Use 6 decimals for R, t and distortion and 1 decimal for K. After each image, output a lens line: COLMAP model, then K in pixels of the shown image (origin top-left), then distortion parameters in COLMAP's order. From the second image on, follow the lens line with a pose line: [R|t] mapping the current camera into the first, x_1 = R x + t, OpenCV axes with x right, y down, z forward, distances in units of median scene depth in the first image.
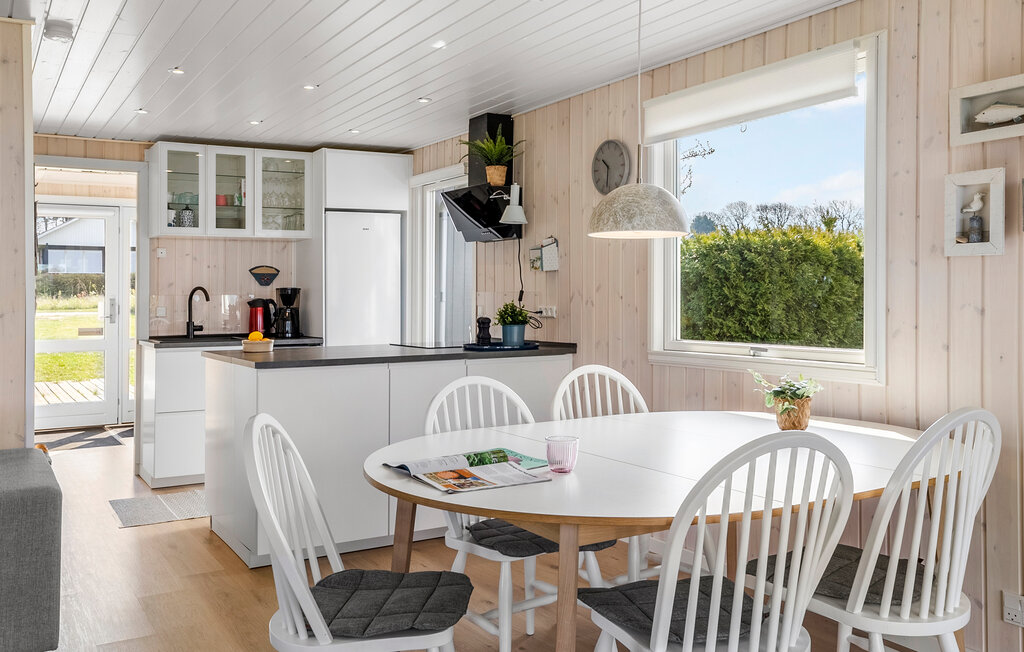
lens RADIAL K [[916.5, 0, 512.5], [0, 916.5, 320.9], [0, 0, 1]] dist [-0.045969, 0.009674]
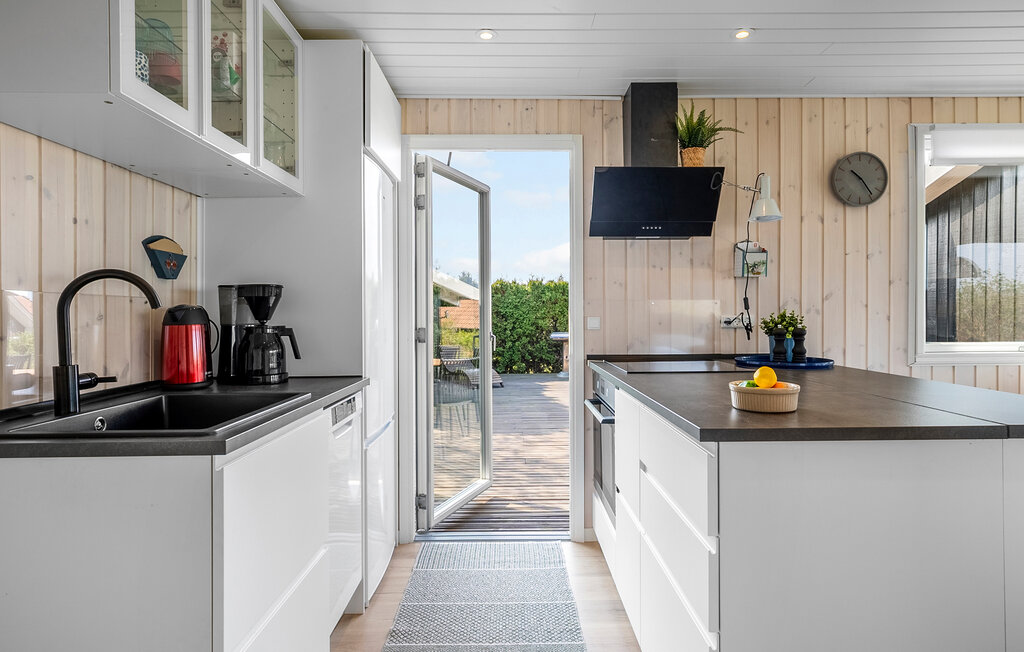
lens RADIAL K [[551.6, 0, 514.3], [0, 551.6, 316.2], [0, 0, 1]] dist [-0.006320, 0.002660]
pose [[0.502008, -0.003240, 0.864857, -0.660116], [0.025913, 0.999600, -0.011296, -0.017742], [-0.864475, 0.028082, 0.501892, 1.088046]]
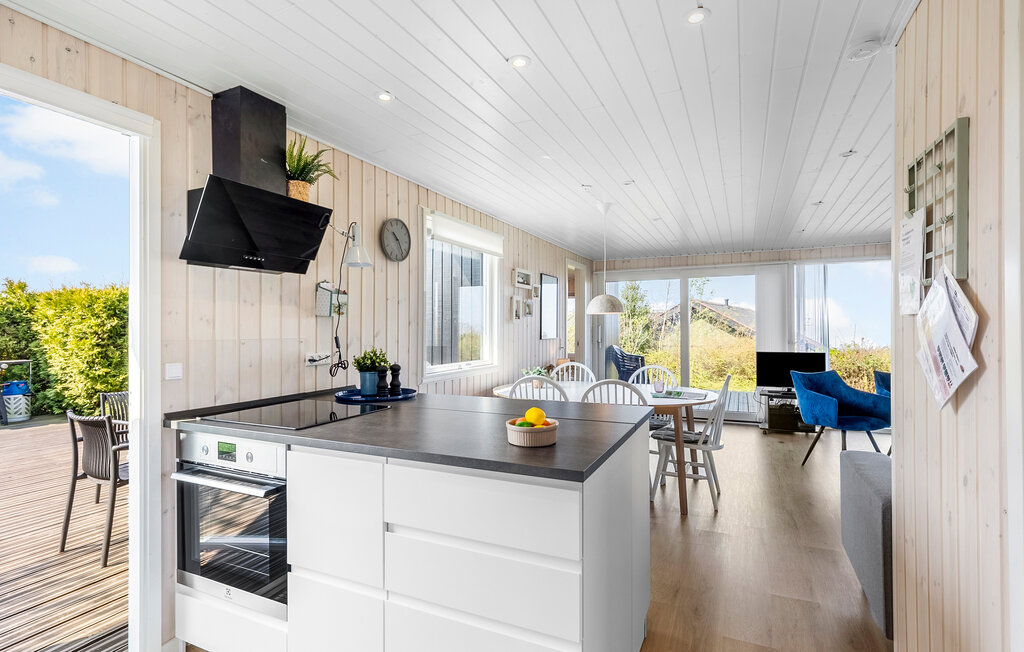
lens RADIAL K [[502.7, 0, 514.3], [0, 502.7, 328.0], [0, 0, 1]] dist [-0.011561, 0.003769]
pose [[-0.575265, 0.006575, 0.817941, -0.597792], [0.027495, 0.999558, 0.011302, -0.050625], [-0.817505, 0.028991, -0.575192, 1.346747]]
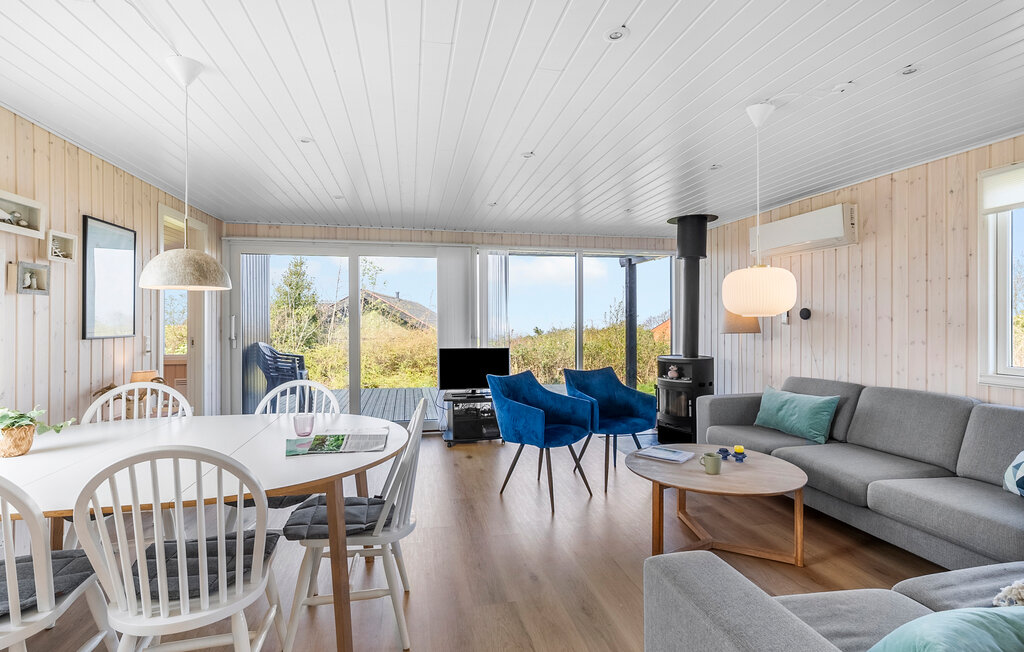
lens RADIAL K [[502.7, 0, 514.4], [0, 502.7, 327.9], [0, 0, 1]] dist [-0.011561, 0.003769]
pose [[-0.946942, -0.002692, 0.321394, -0.350692], [0.010519, 0.999170, 0.039360, -0.041243], [-0.321233, 0.040652, -0.946127, 0.996111]]
